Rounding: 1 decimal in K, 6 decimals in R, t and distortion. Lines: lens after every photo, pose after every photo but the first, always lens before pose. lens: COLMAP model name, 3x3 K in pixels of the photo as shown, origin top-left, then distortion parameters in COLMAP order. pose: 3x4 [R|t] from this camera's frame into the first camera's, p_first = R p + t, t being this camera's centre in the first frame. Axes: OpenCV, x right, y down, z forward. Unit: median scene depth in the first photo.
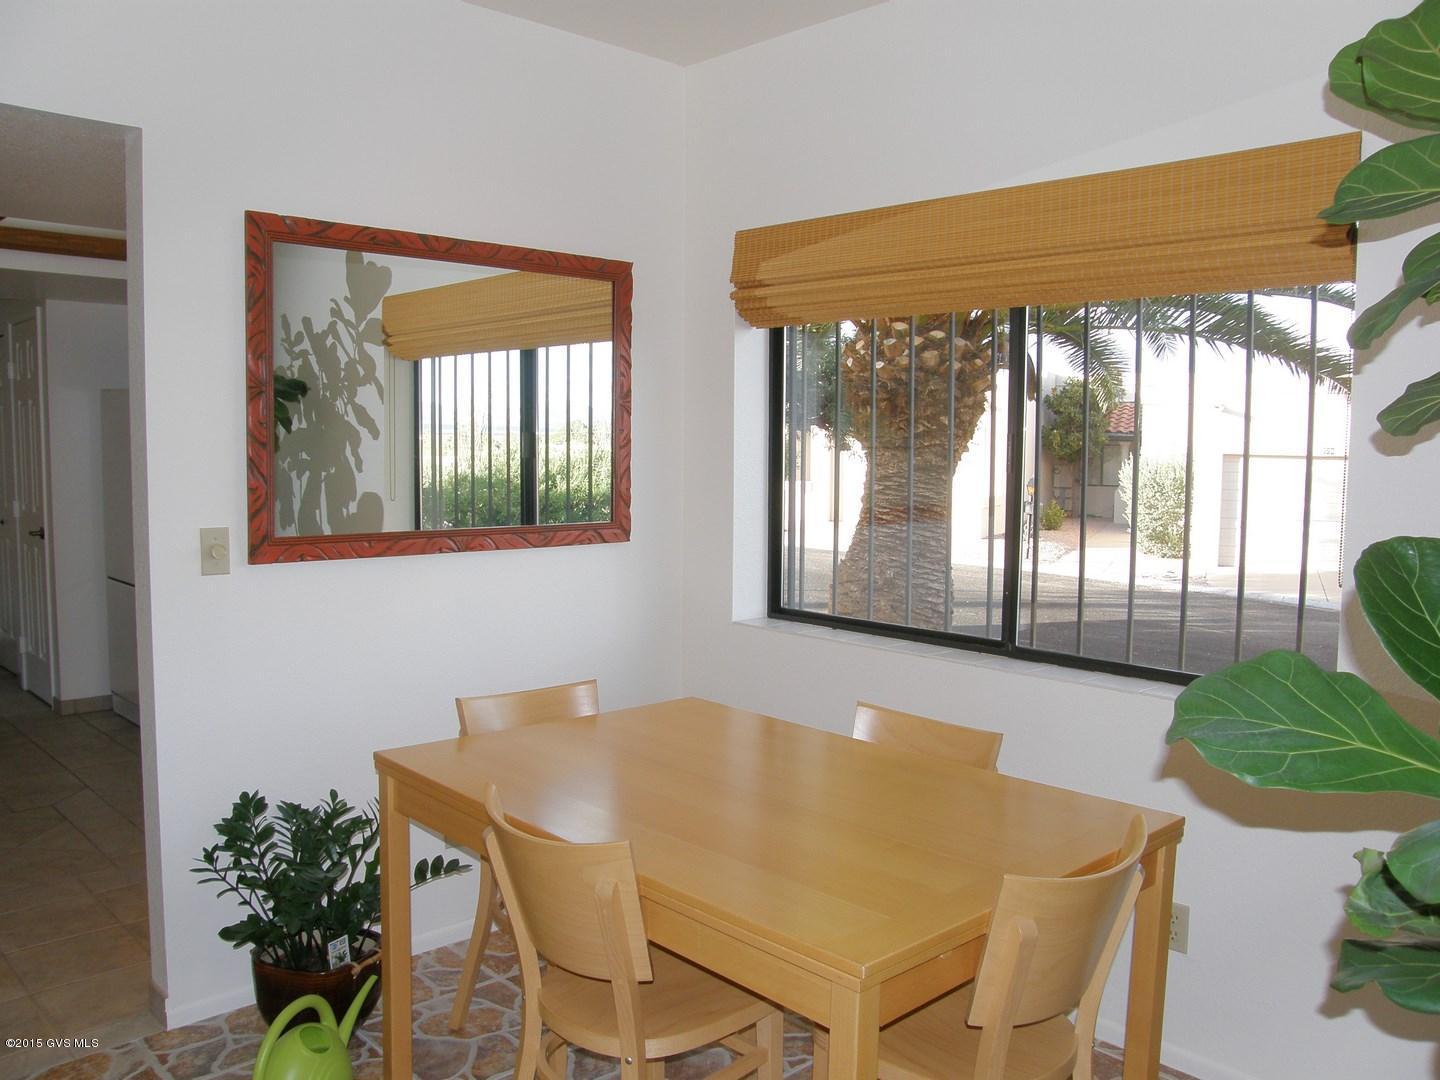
lens RADIAL K [[1180.2, 0, 728.4], [0, 1180.2, 543.5], [0, 0, 1]] dist [-0.165258, 0.155854]
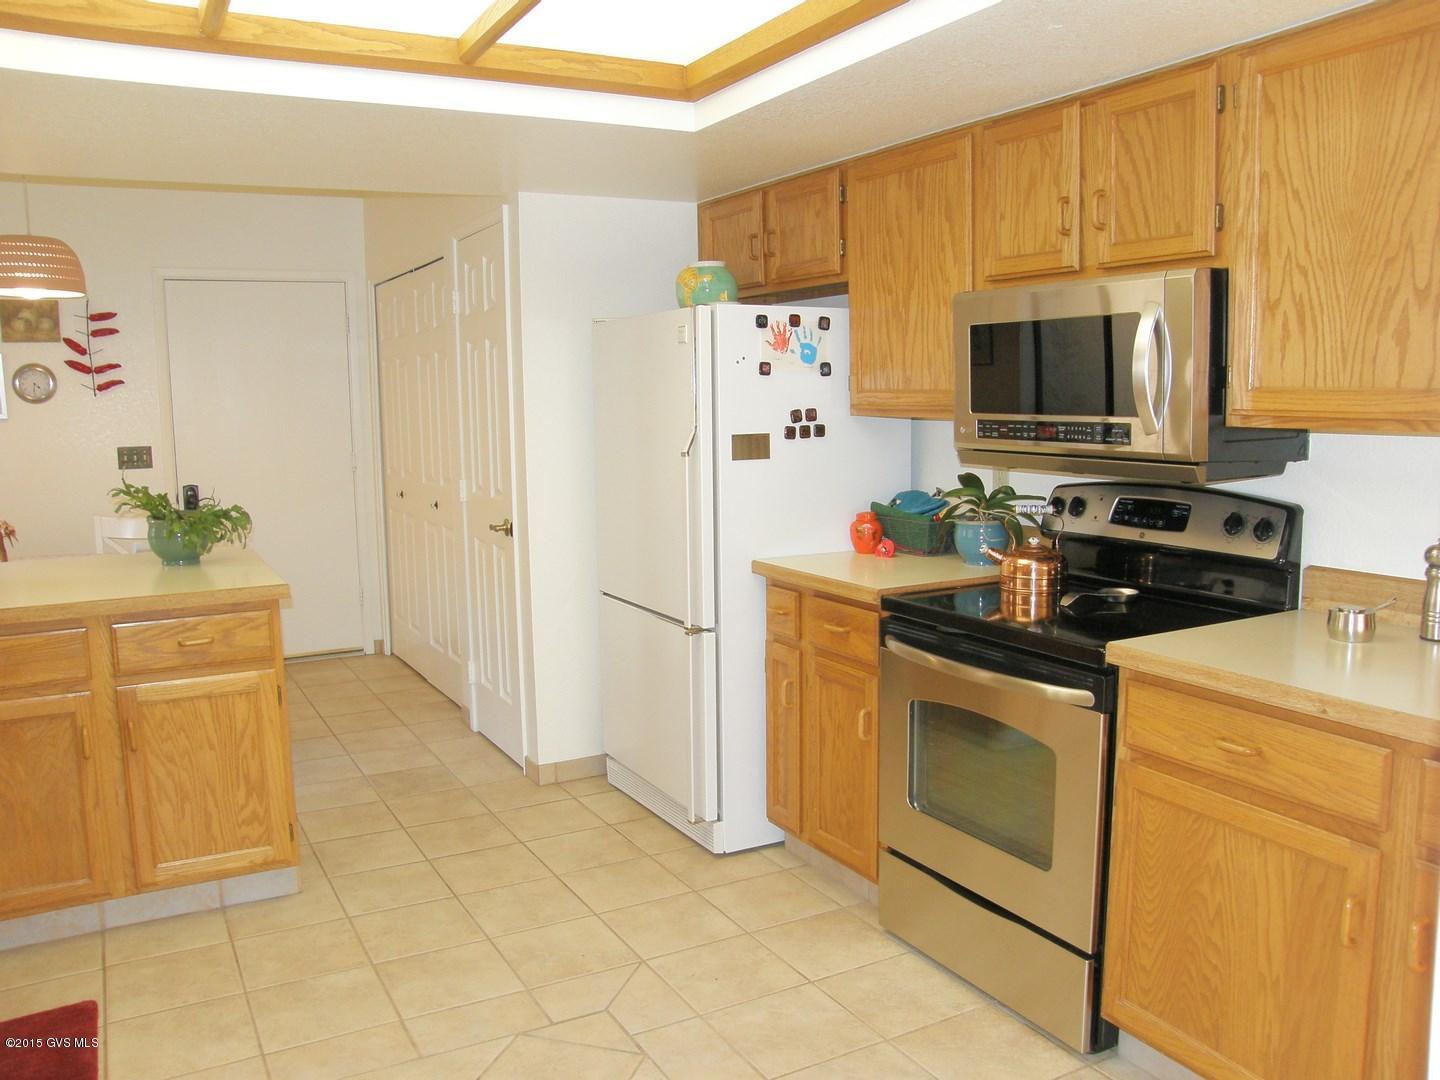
lens RADIAL K [[1180.2, 0, 728.4], [0, 1180.2, 543.5], [0, 0, 1]] dist [-0.165258, 0.155854]
pose [[0.966501, 0.008002, -0.256540, -0.283024], [0.003368, 0.999032, 0.043850, -0.030792], [0.256642, -0.043245, 0.965538, 0.325679]]
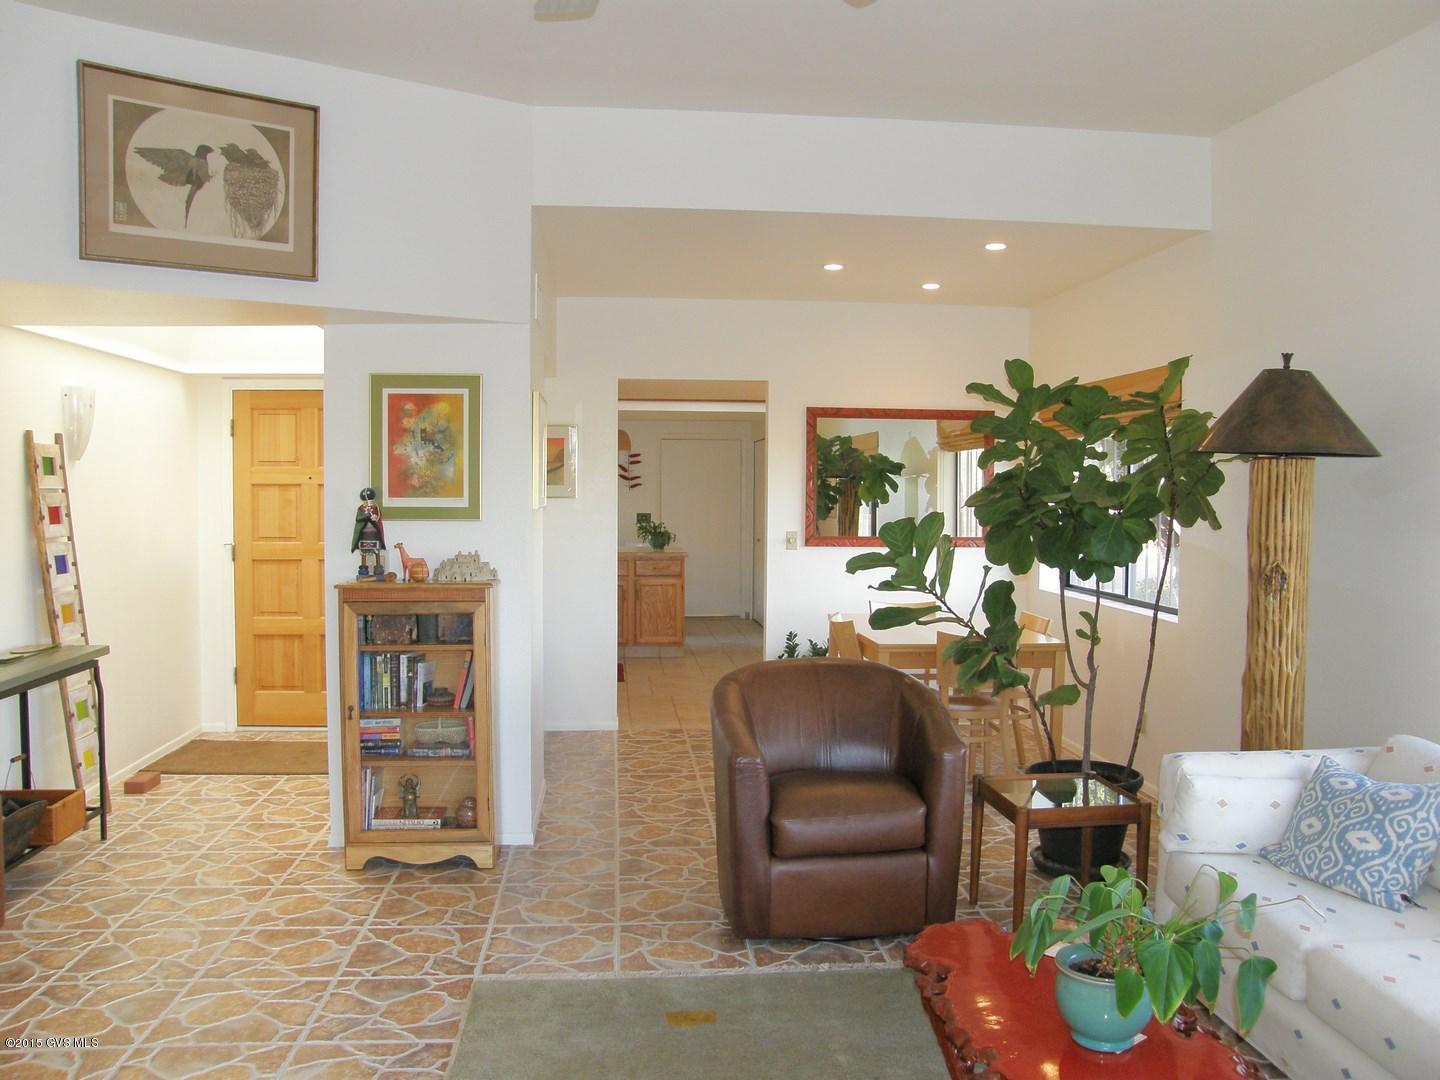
lens RADIAL K [[1180.2, 0, 728.4], [0, 1180.2, 543.5], [0, 0, 1]] dist [-0.165258, 0.155854]
pose [[0.788585, 0.020677, -0.614578, 0.486592], [-0.050585, 0.998228, -0.031323, 0.047632], [0.612842, 0.055789, 0.788234, -0.531623]]
